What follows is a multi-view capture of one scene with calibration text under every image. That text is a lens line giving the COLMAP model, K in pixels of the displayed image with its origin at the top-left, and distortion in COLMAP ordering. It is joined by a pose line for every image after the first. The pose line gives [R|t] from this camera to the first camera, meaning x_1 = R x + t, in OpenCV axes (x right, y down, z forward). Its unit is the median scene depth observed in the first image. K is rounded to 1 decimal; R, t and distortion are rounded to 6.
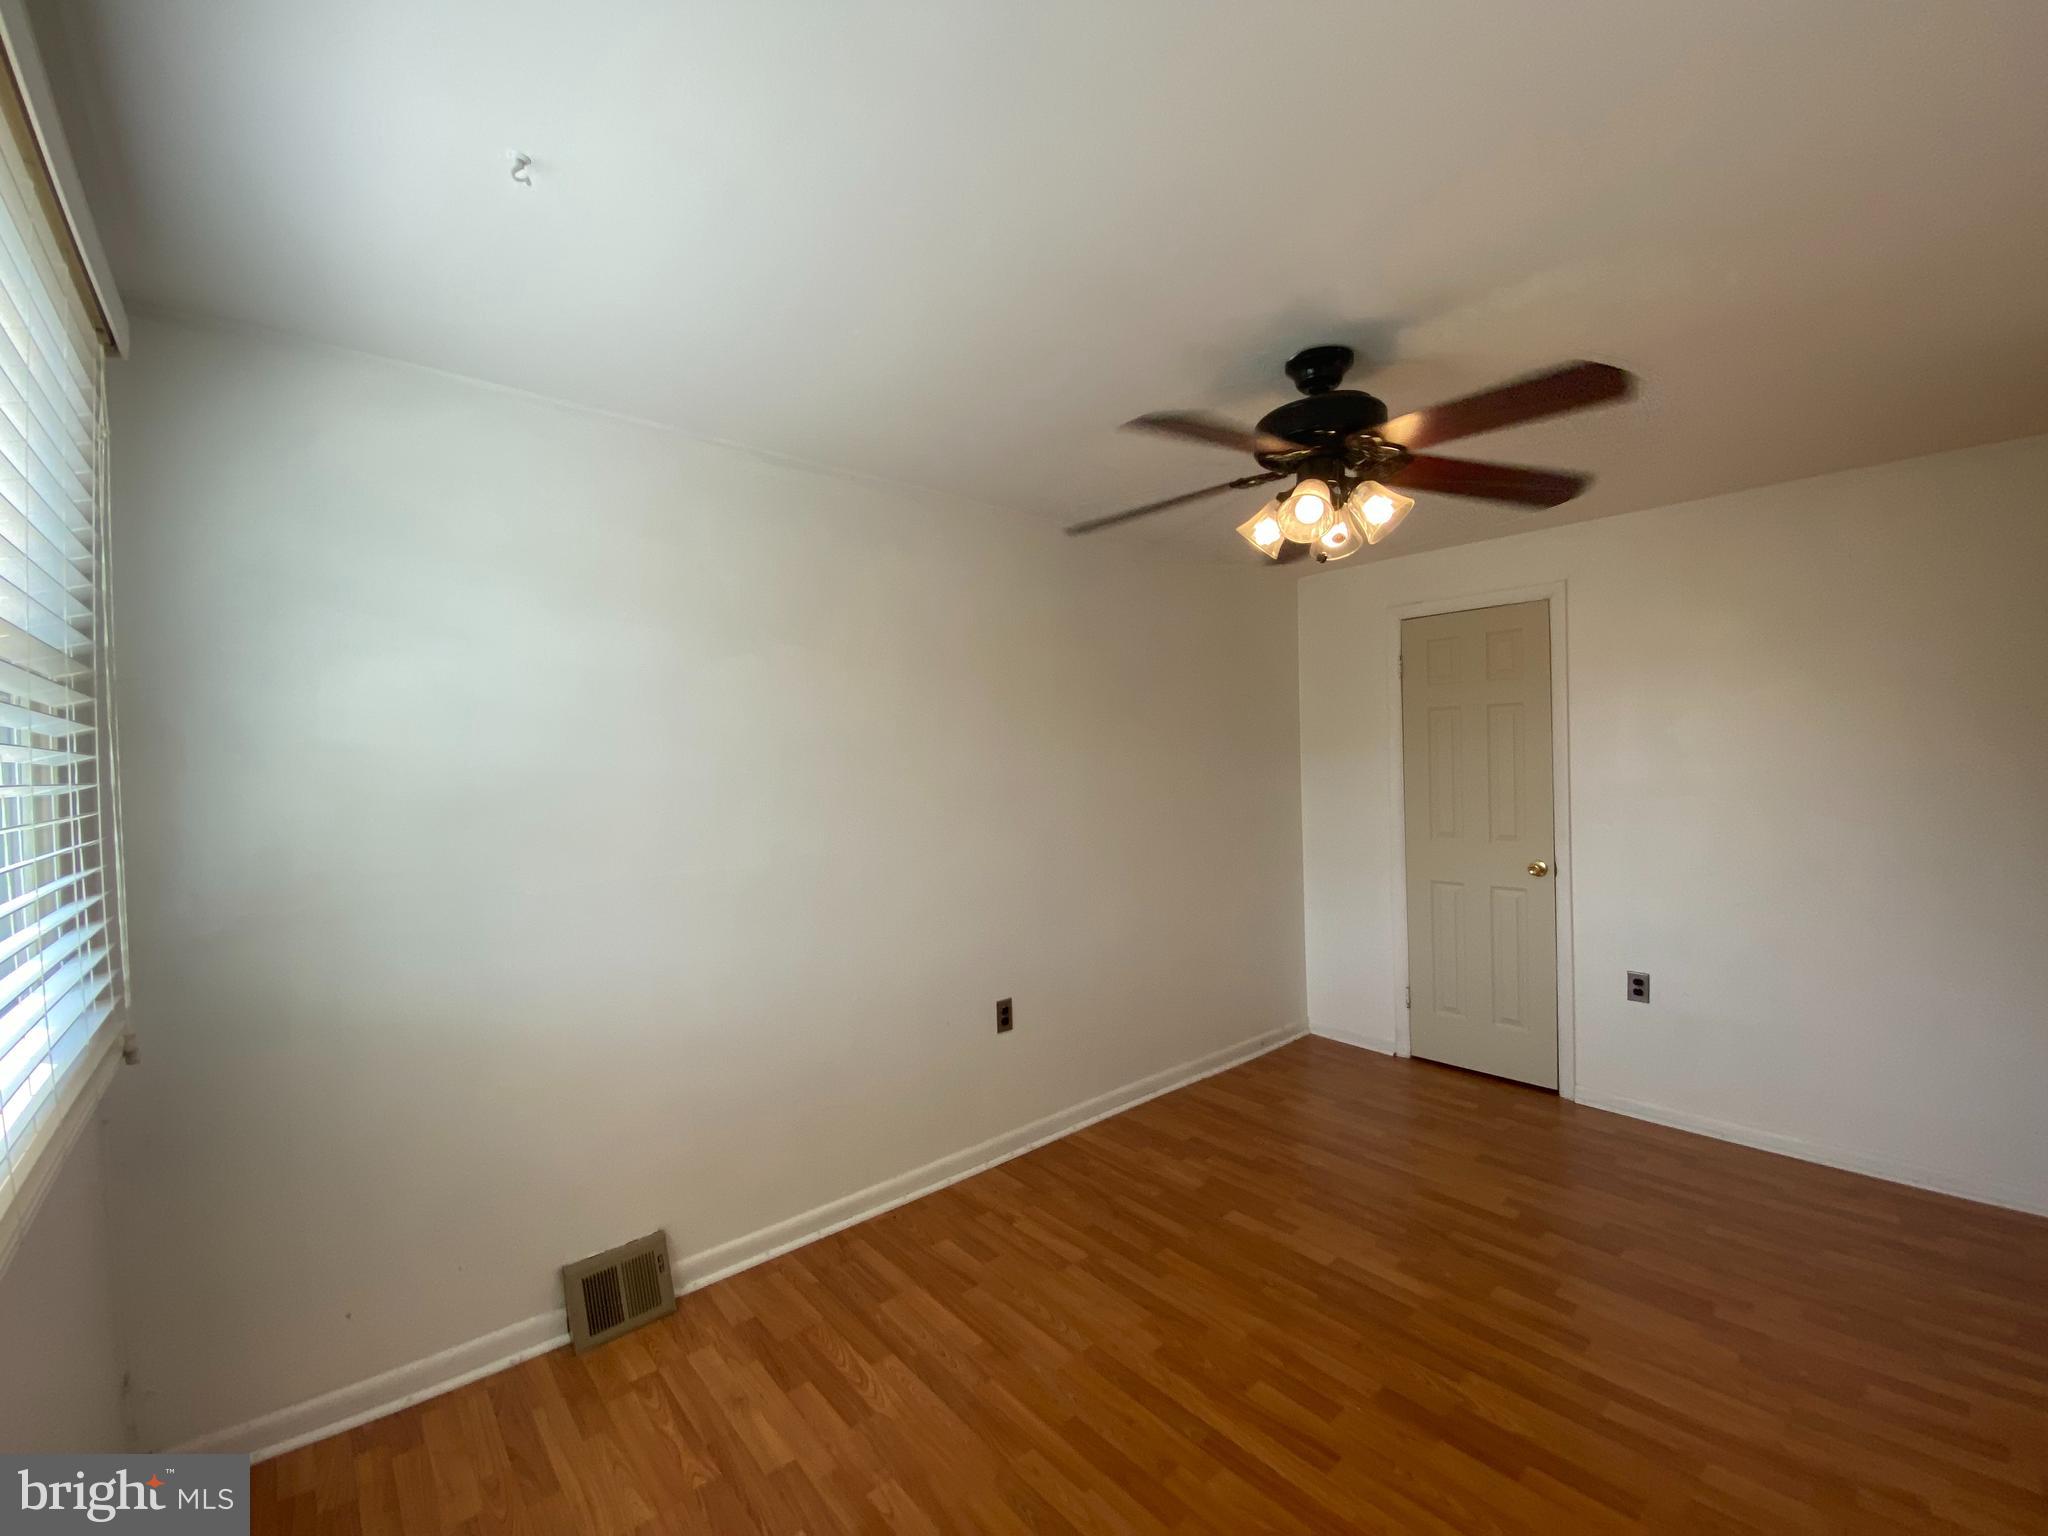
lens RADIAL K [[825.7, 0, 1029.6], [0, 825.7, 764.7], [0, 0, 1]] dist [0.037525, -0.024688]
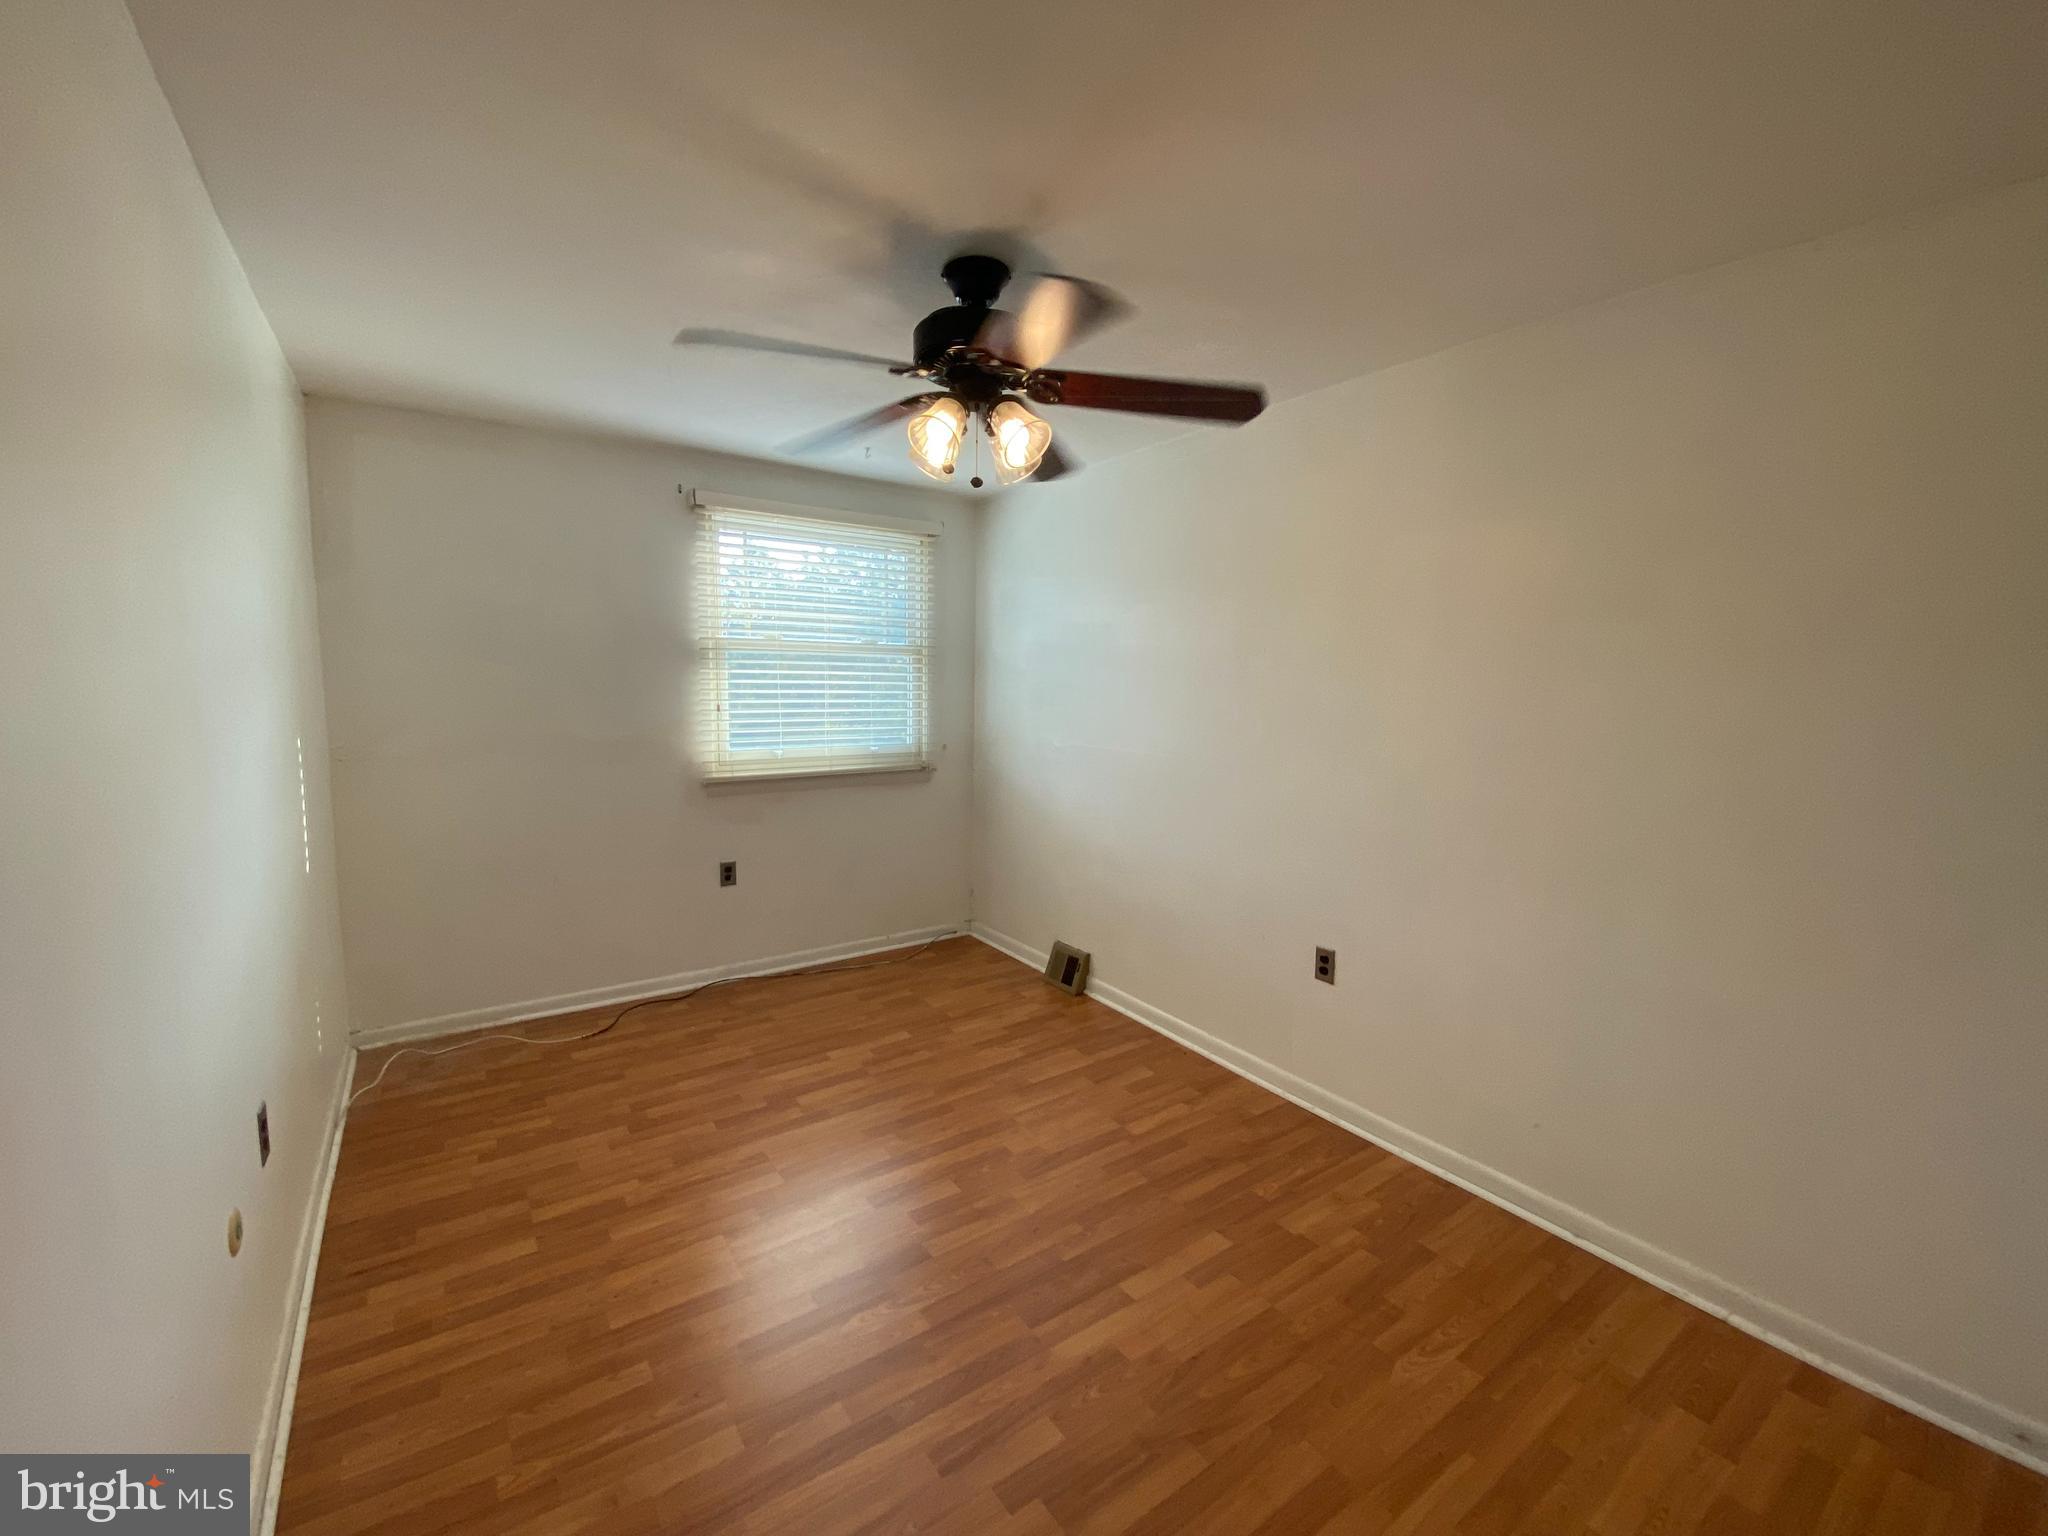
lens RADIAL K [[825.7, 0, 1029.6], [0, 825.7, 764.7], [0, 0, 1]] dist [0.037525, -0.024688]
pose [[-0.072556, 0.127825, -0.989139, 1.114765], [-0.025804, 0.991181, 0.129982, -0.033666], [0.997031, 0.034955, -0.068617, 0.931876]]
